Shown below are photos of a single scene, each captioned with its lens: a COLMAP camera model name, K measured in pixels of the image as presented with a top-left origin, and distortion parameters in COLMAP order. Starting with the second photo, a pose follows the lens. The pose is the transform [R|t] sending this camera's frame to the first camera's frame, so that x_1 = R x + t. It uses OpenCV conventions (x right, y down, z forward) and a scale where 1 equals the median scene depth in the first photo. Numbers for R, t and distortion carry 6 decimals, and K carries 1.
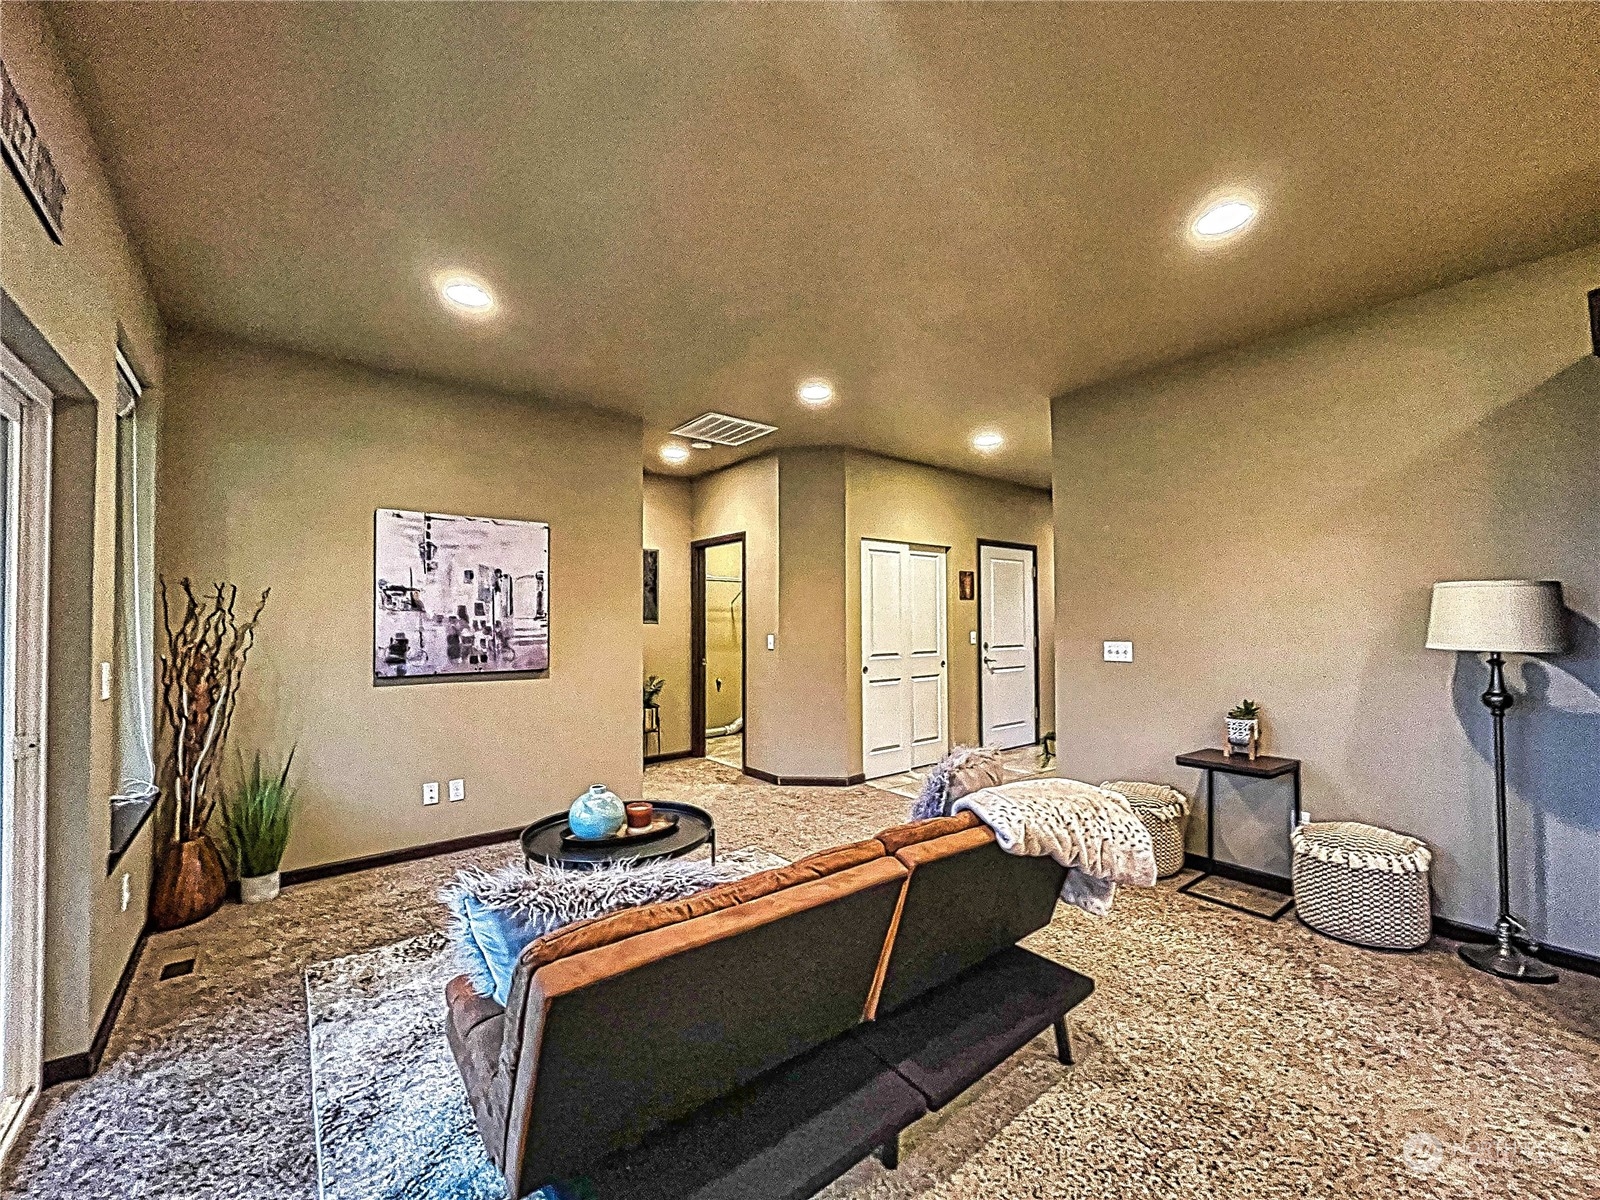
lens RADIAL K [[647.1, 0, 796.3], [0, 647.1, 604.5], [0, 0, 1]] dist [-0.005630, 0.000995]
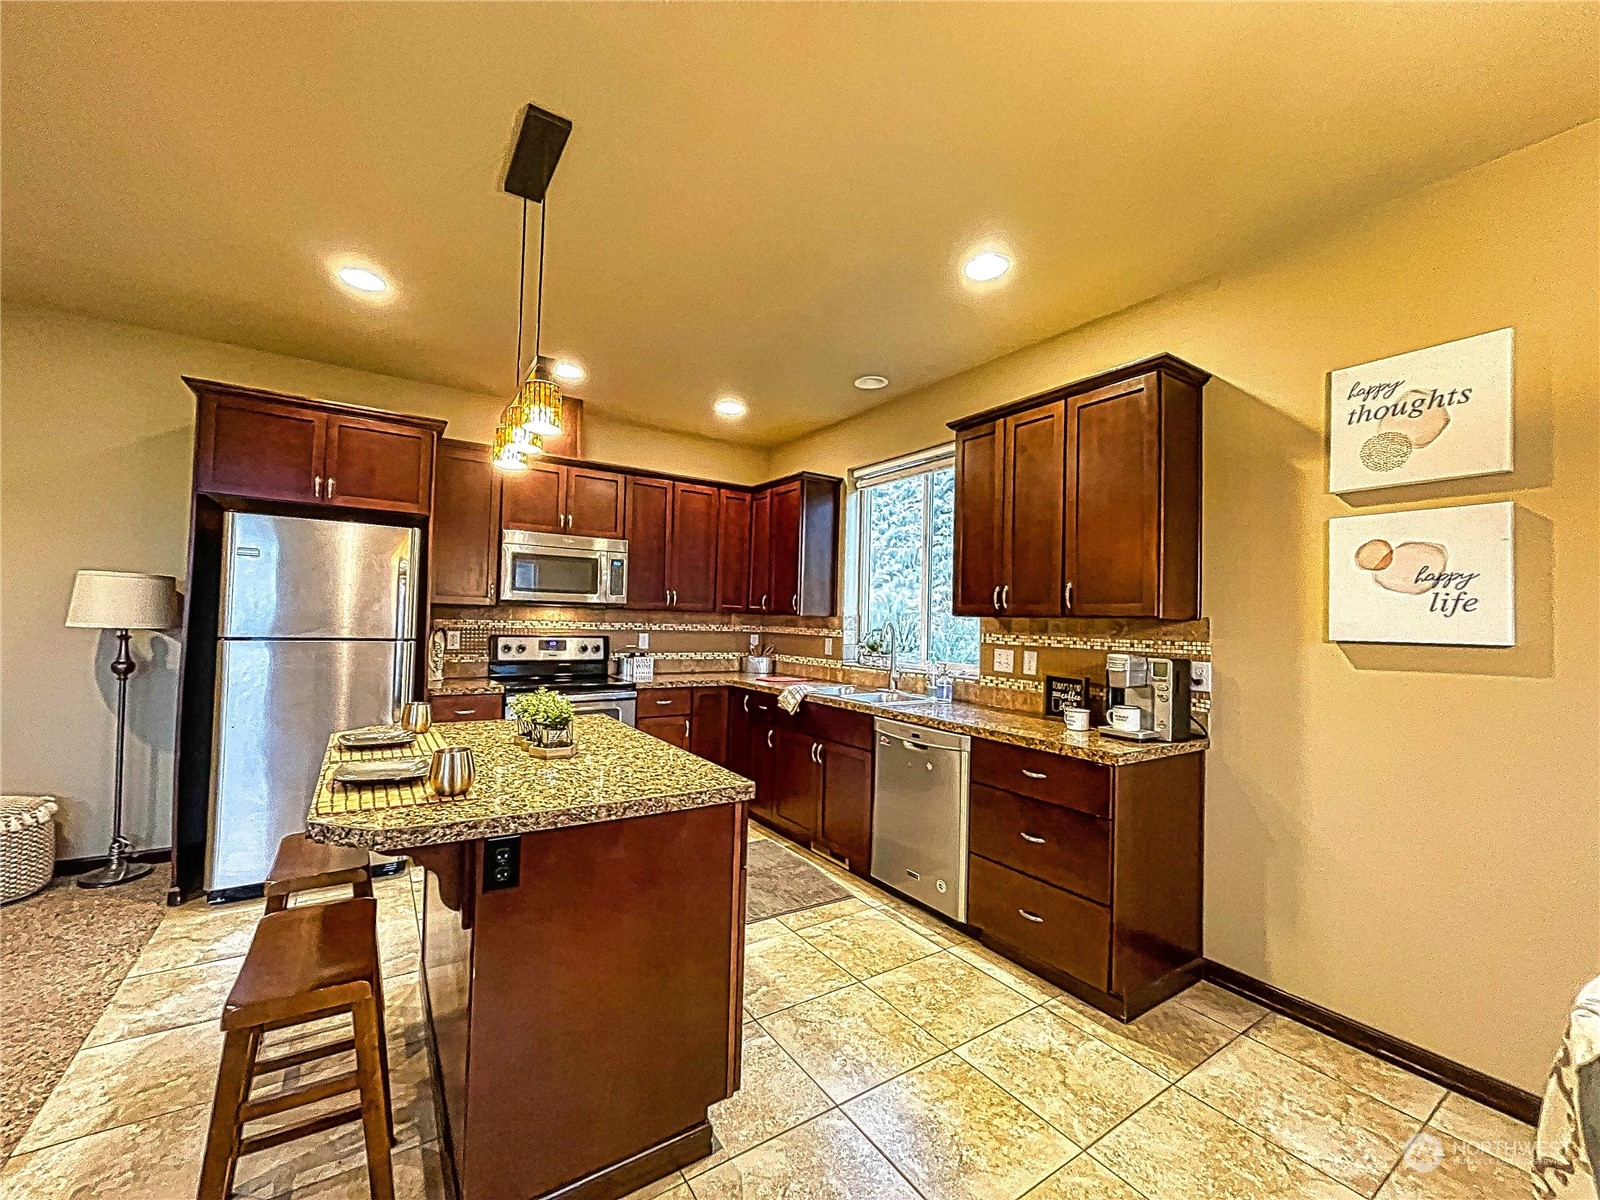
lens RADIAL K [[647.1, 0, 795.2], [0, 647.1, 606.8], [0, 0, 1]] dist [-0.005630, 0.000995]
pose [[0.084192, 0.027958, 0.996057, -0.036840], [-0.051798, 0.998378, -0.023645, -0.004932], [-0.995102, -0.049603, 0.085504, -0.261403]]
